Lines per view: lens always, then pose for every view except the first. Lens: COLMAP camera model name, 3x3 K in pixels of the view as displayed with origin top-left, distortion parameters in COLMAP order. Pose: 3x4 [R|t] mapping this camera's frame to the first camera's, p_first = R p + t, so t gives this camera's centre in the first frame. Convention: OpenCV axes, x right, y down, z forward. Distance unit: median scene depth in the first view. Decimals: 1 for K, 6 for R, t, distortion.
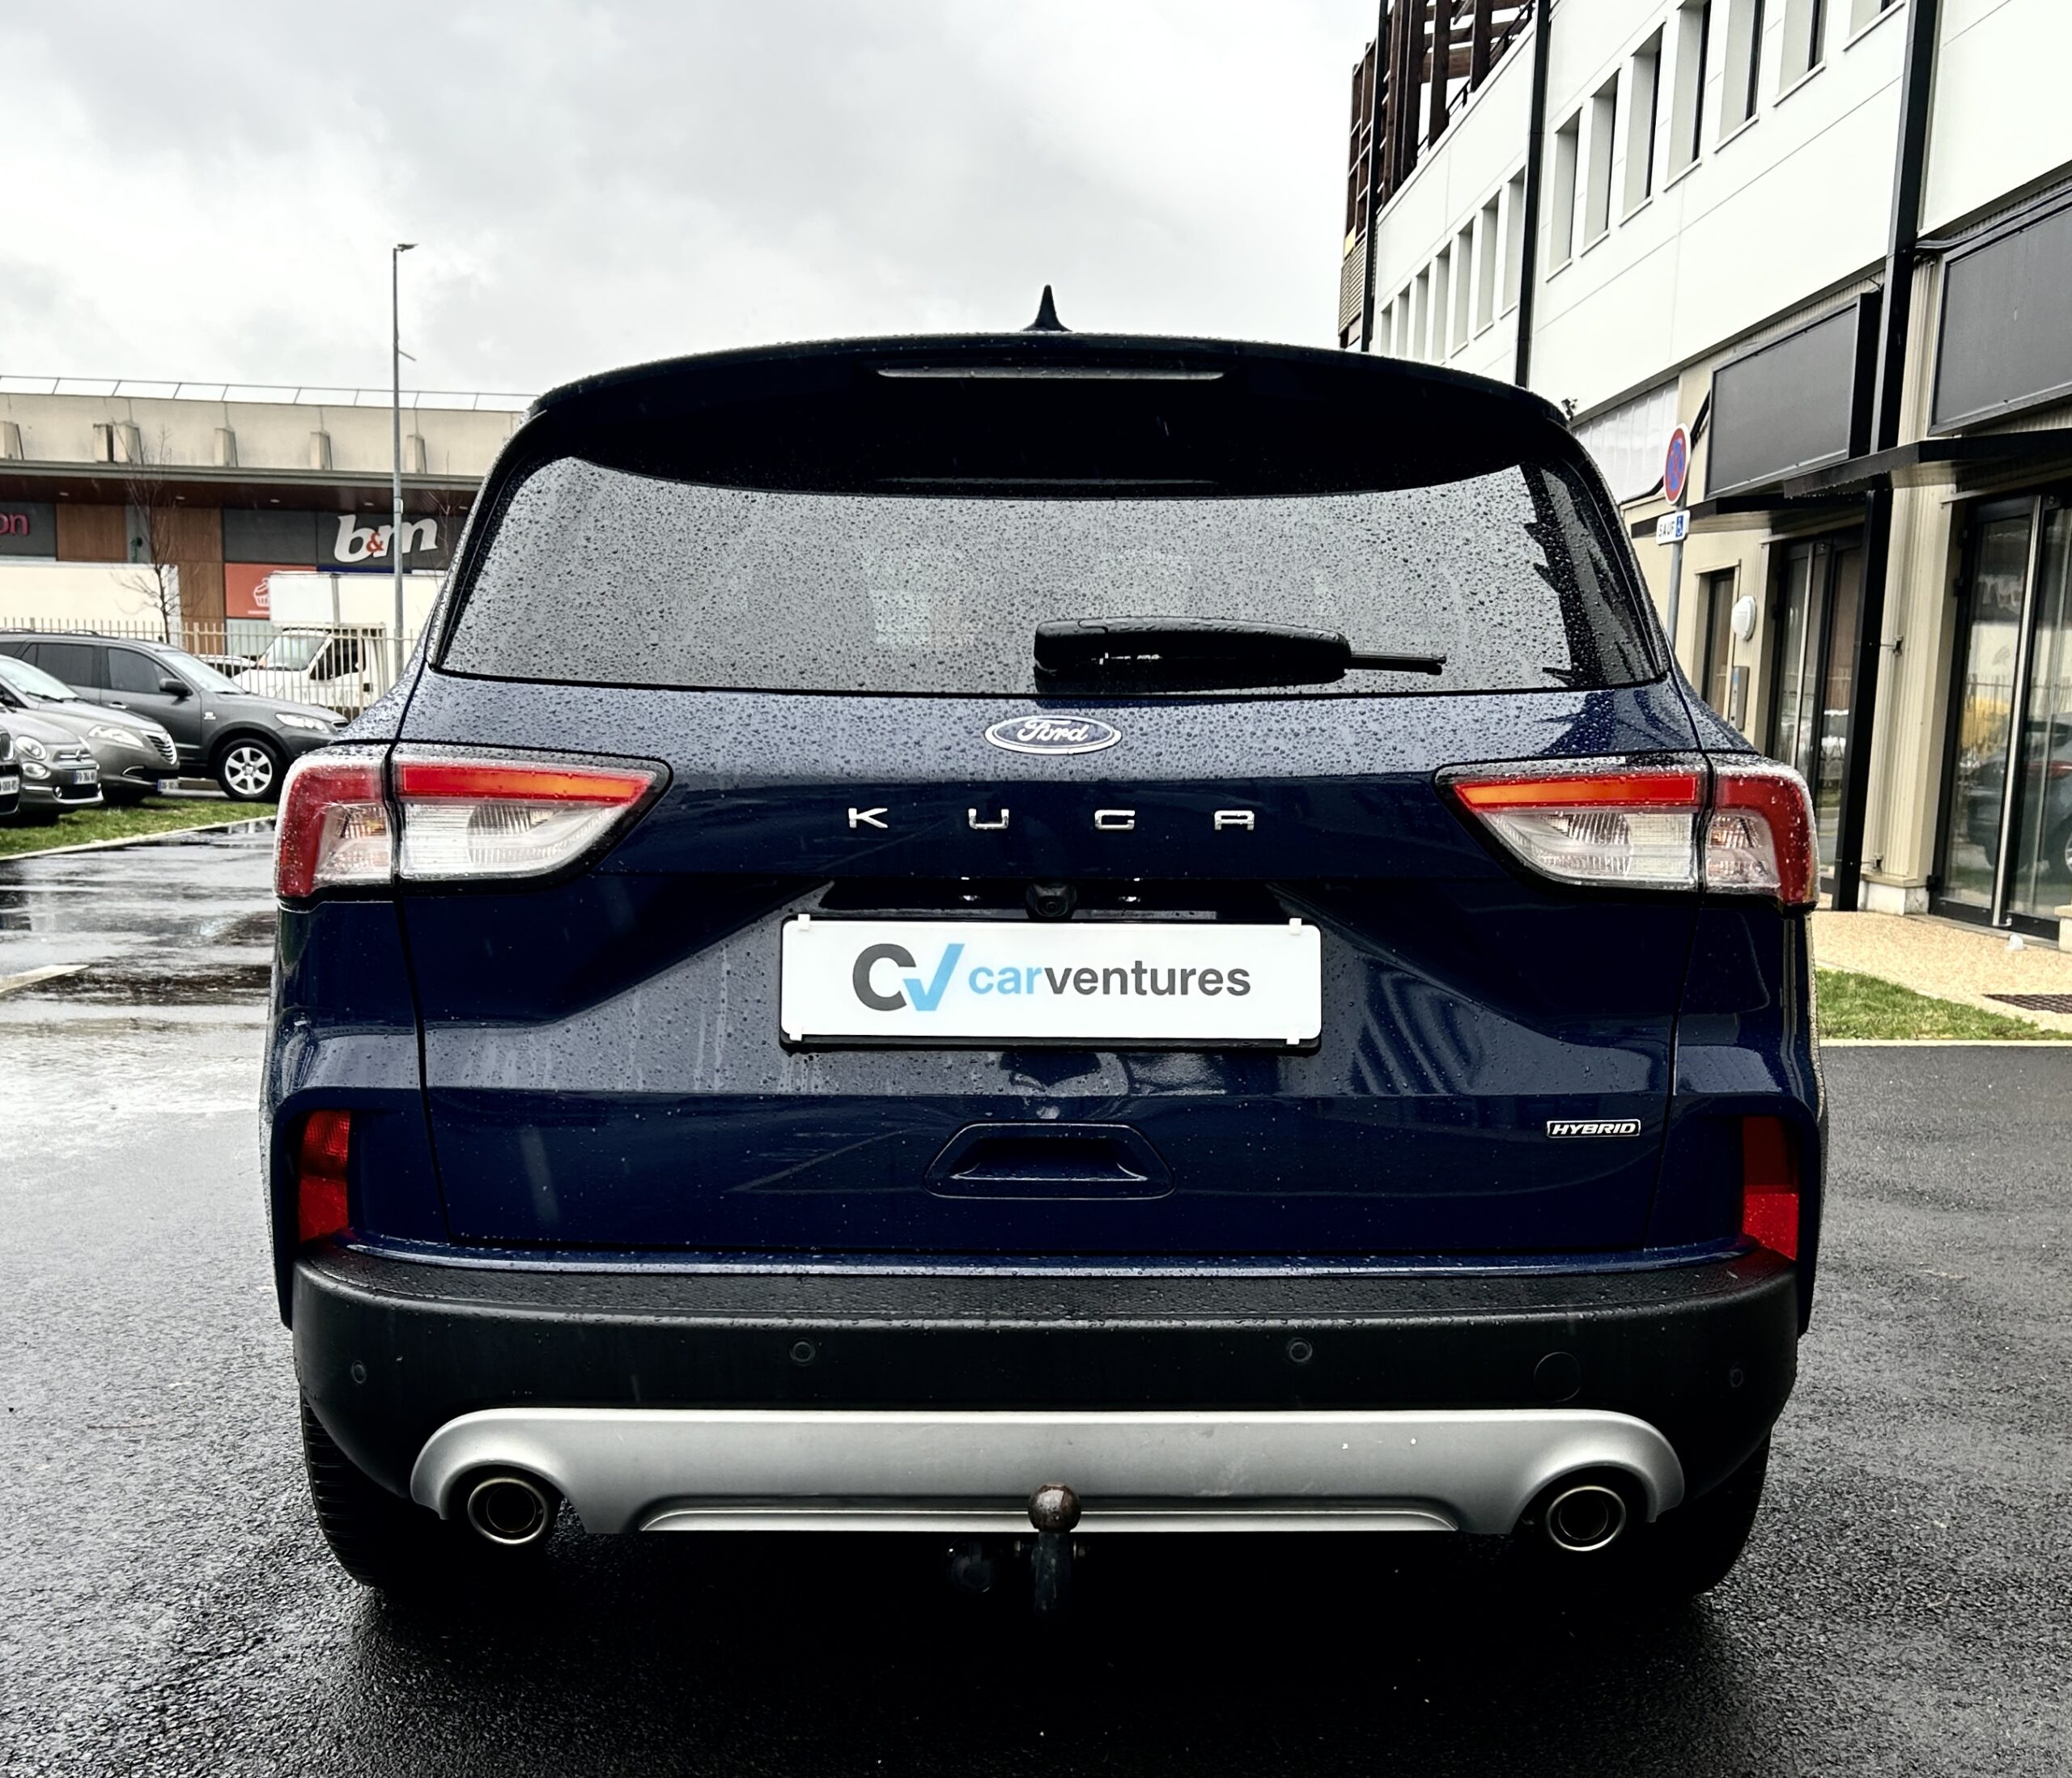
lens RADIAL K [[2285.0, 0, 1096.5], [0, 2285.0, 979.6], [0, 0, 1]] dist [0.038069, 0.000000]
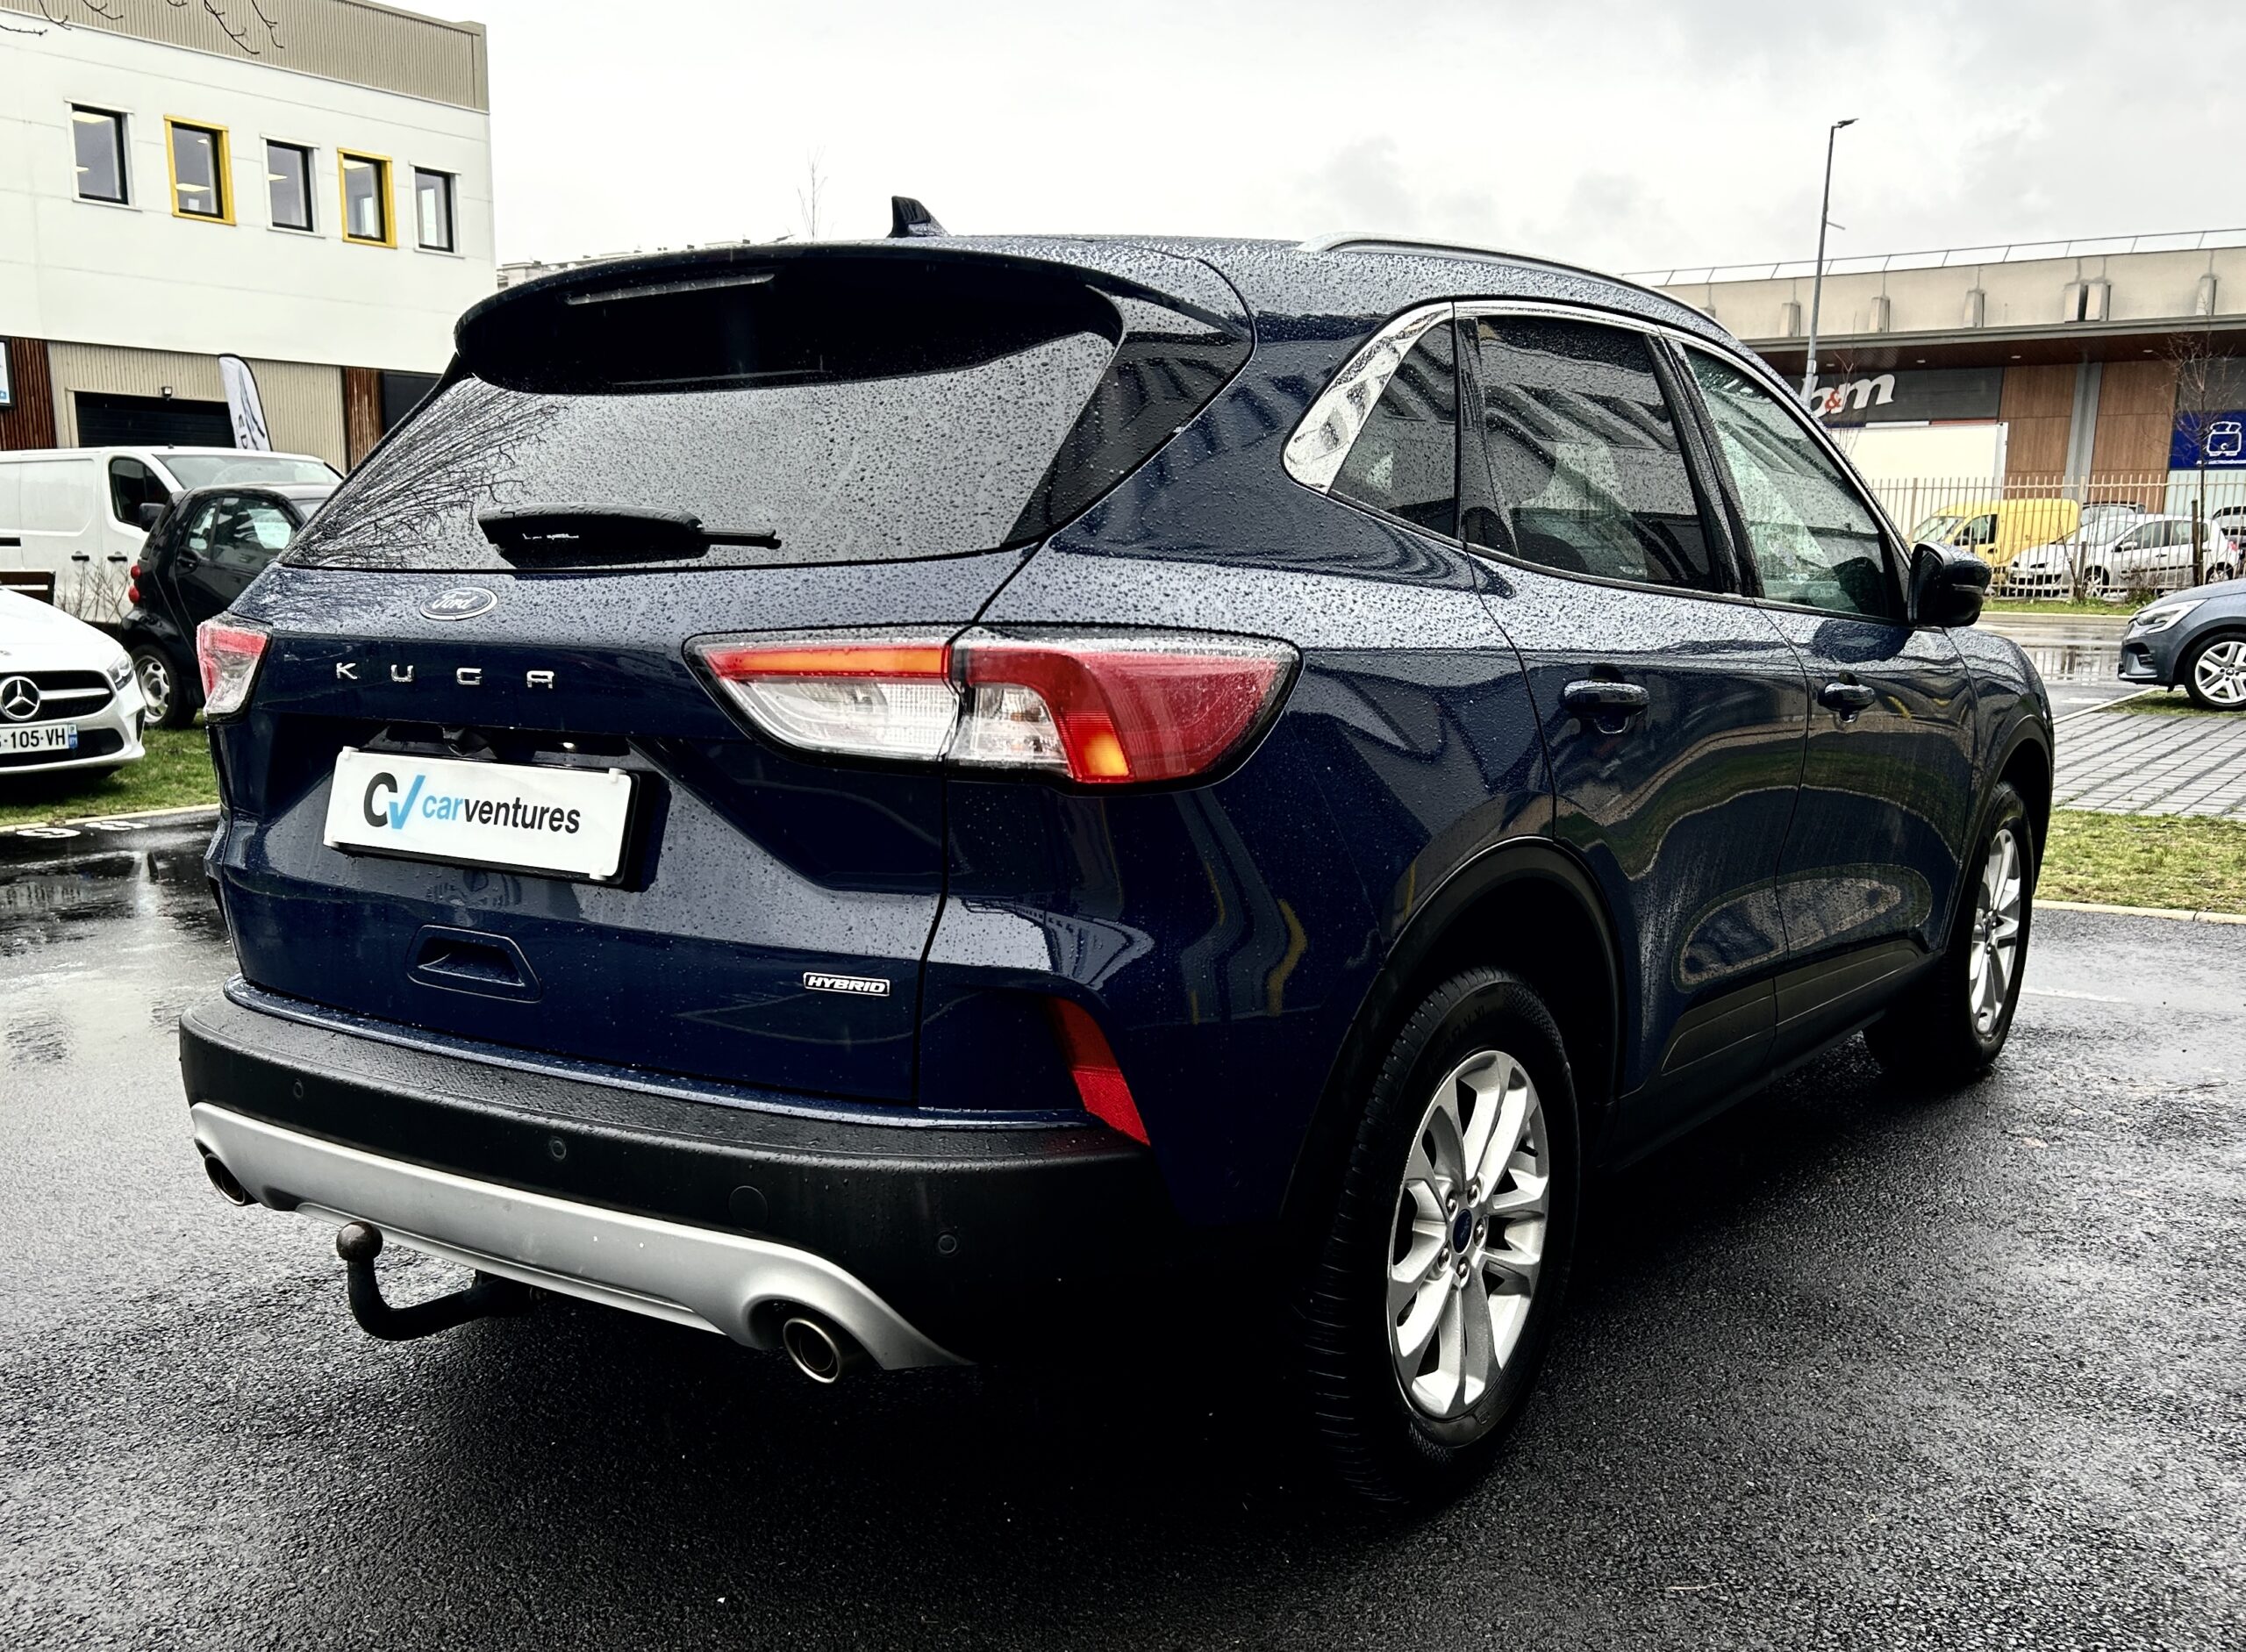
lens RADIAL K [[2124.0, 0, 1126.1], [0, 2124.0, 808.1], [0, 0, 1]] dist [0.011513, 0.000000]
pose [[0.814871, 0.059098, -0.576622, 0.895645], [-0.058488, 0.998095, 0.019639, -0.042301], [0.576685, 0.017722, 0.816775, 0.291006]]
